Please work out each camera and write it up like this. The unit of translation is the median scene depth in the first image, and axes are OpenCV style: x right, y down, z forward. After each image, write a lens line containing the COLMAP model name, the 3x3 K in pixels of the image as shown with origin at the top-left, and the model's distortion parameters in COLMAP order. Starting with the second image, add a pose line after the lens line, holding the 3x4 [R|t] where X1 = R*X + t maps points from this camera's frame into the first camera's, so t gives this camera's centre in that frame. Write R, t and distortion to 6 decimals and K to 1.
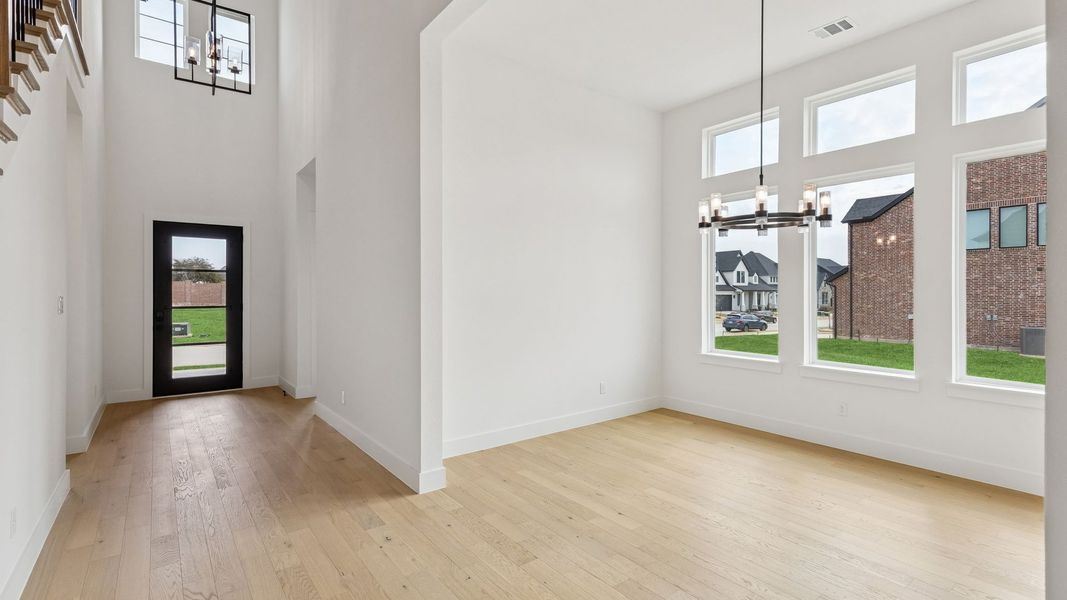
lens RADIAL K [[486.2, 0, 540.9], [0, 486.2, 293.4], [0, 0, 1]] dist [0.005053, -0.000107]
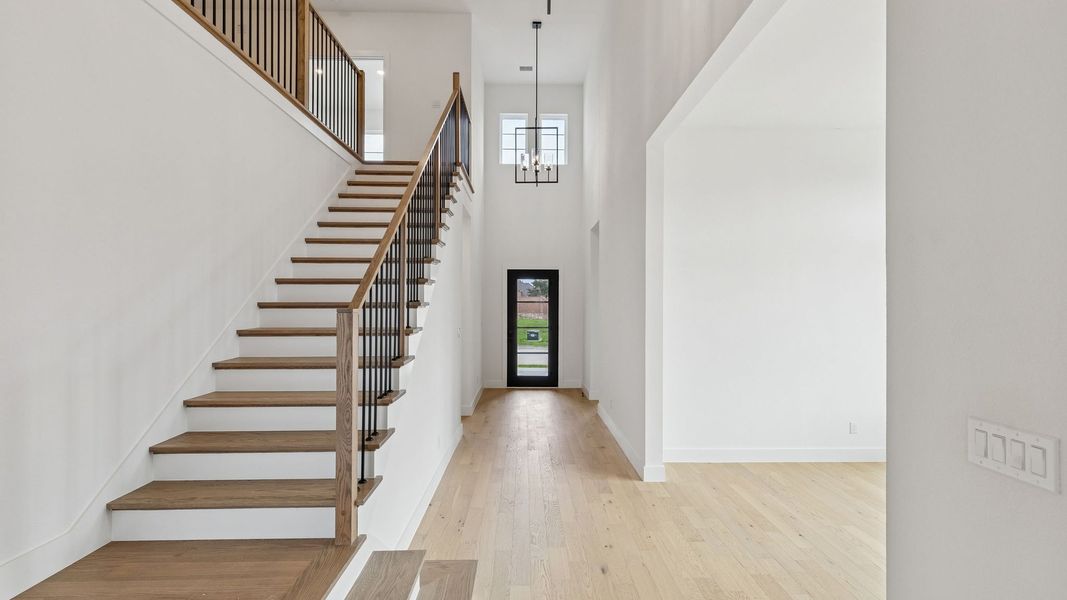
lens RADIAL K [[486.2, 0, 540.9], [0, 486.2, 293.4], [0, 0, 1]] dist [0.005053, -0.000107]
pose [[0.806244, -0.005939, -0.591553, 0.251862], [-0.008552, 0.999728, -0.021693, -0.061607], [0.591521, 0.022549, 0.805974, -0.212708]]
